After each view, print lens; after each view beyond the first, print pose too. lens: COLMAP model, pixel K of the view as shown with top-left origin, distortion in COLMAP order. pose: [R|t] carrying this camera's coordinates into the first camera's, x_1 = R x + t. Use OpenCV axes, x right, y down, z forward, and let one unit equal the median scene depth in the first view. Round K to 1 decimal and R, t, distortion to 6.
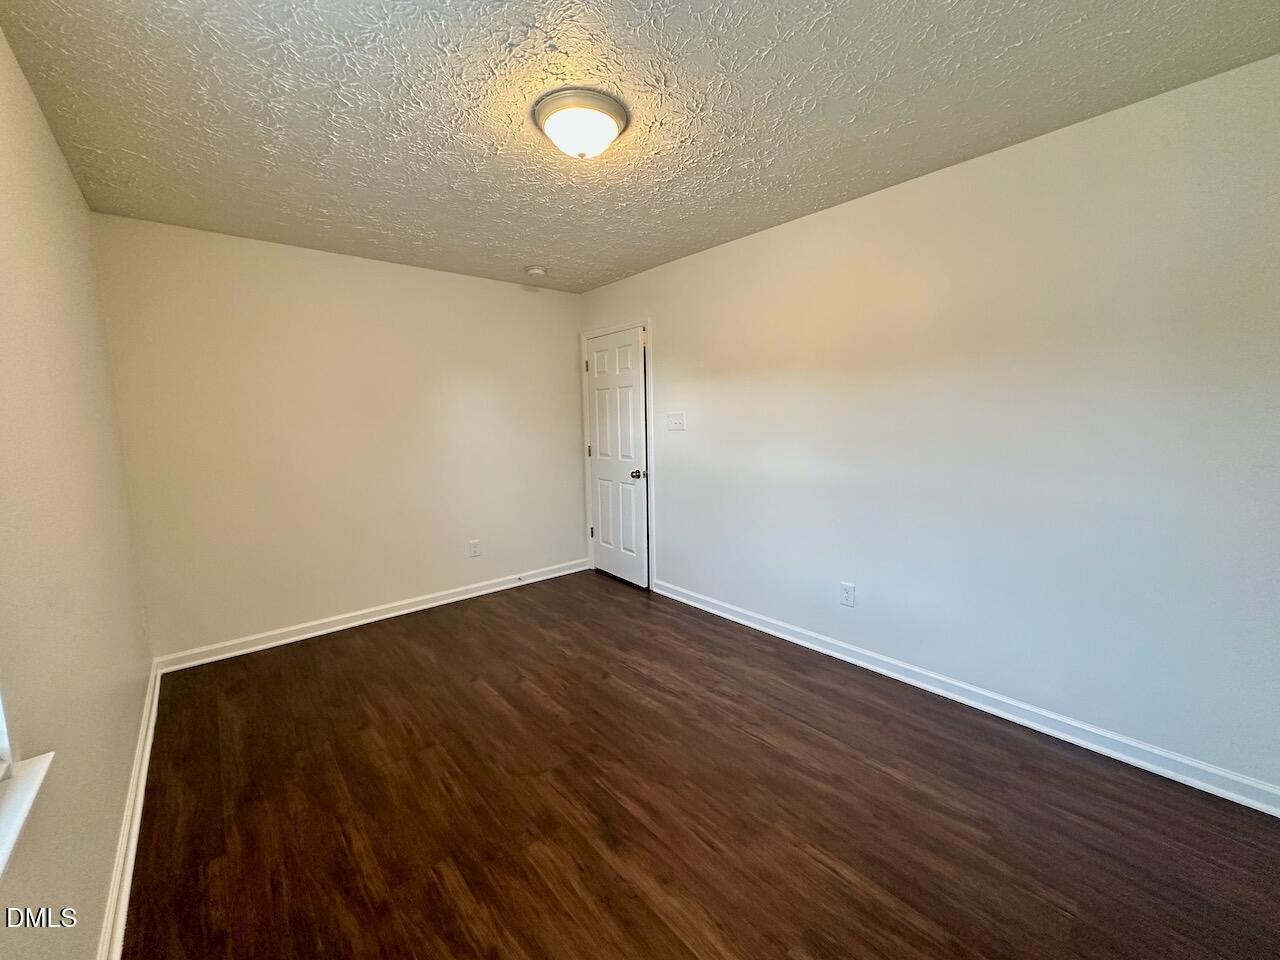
lens RADIAL K [[509.1, 0, 639.9], [0, 509.1, 482.4], [0, 0, 1]] dist [-0.001527, -0.000149]
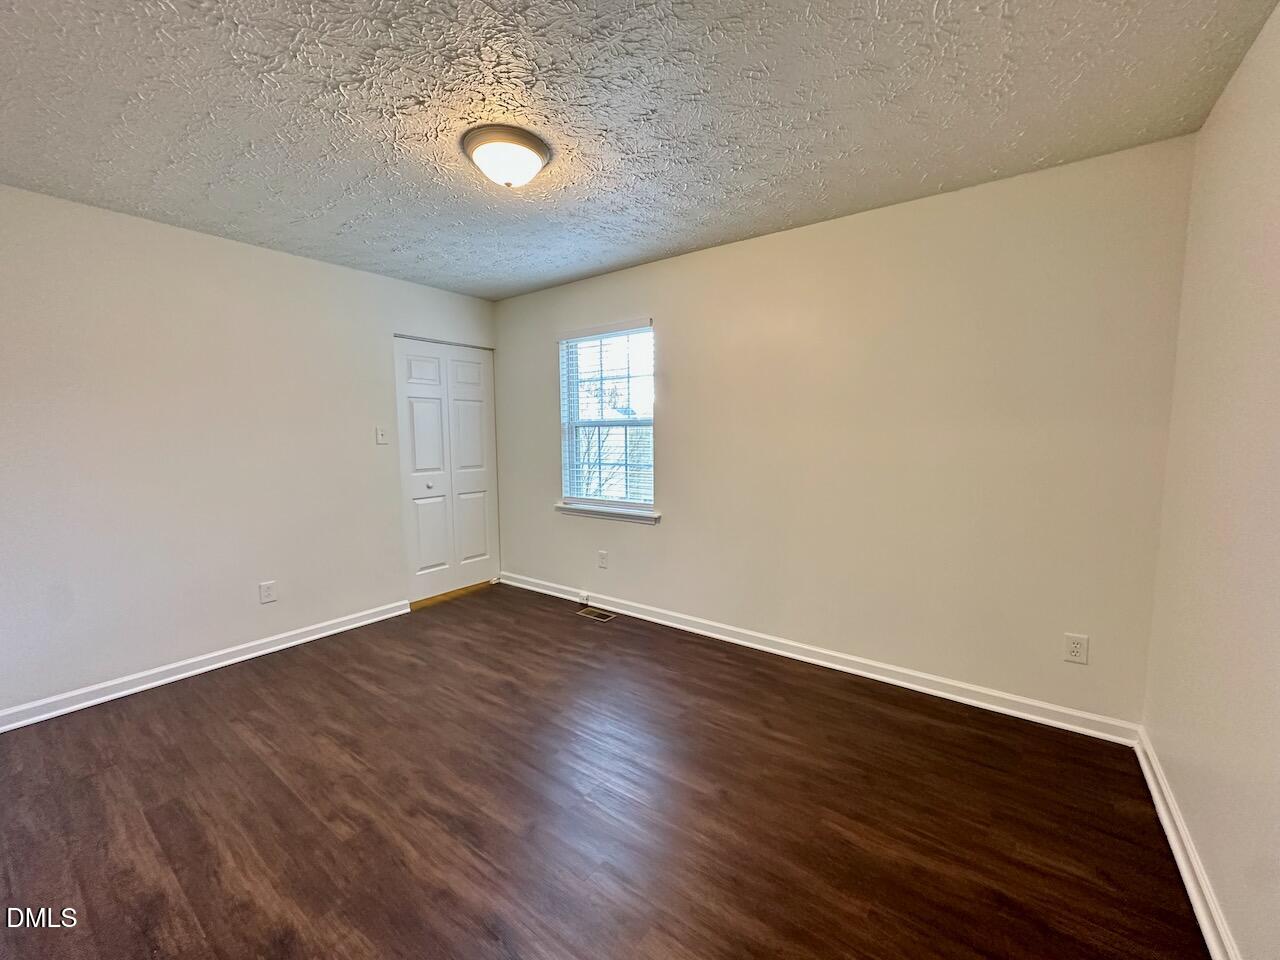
lens RADIAL K [[509.1, 0, 639.9], [0, 509.1, 482.4], [0, 0, 1]] dist [-0.001527, -0.000149]
pose [[-0.974342, 0.050504, -0.219333, -0.119175], [0.000681, 0.975157, 0.221515, -0.255324], [0.225071, 0.215682, -0.950171, 2.157783]]
